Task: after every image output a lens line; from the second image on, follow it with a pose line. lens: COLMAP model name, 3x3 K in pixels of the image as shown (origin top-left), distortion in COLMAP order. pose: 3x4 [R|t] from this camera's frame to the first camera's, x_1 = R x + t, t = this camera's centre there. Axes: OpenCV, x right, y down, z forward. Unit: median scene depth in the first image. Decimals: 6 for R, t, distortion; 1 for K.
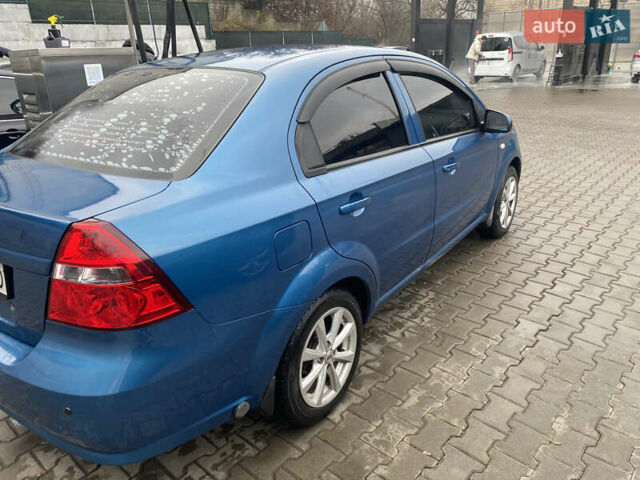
lens RADIAL K [[482.9, 0, 317.3], [0, 482.9, 252.7], [0, 0, 1]] dist [0.012669, 0.009923]
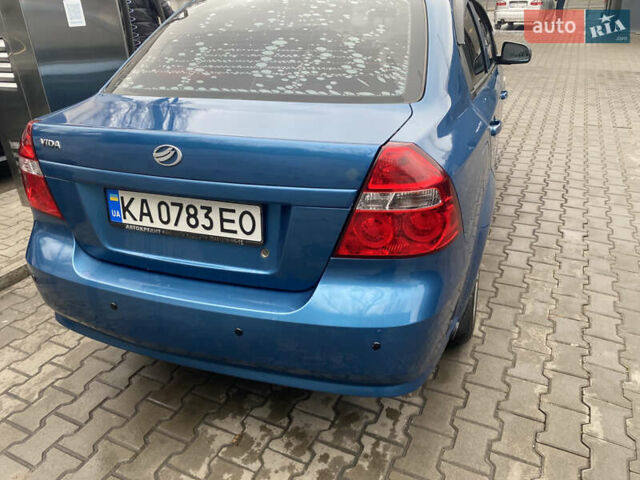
lens RADIAL K [[482.9, 0, 317.3], [0, 482.9, 252.7], [0, 0, 1]] dist [0.012669, 0.009923]
pose [[0.958948, -0.132110, 0.250929, -0.395495], [0.111672, 0.989282, 0.094075, 0.018303], [-0.260668, -0.062192, 0.963423, 0.053290]]
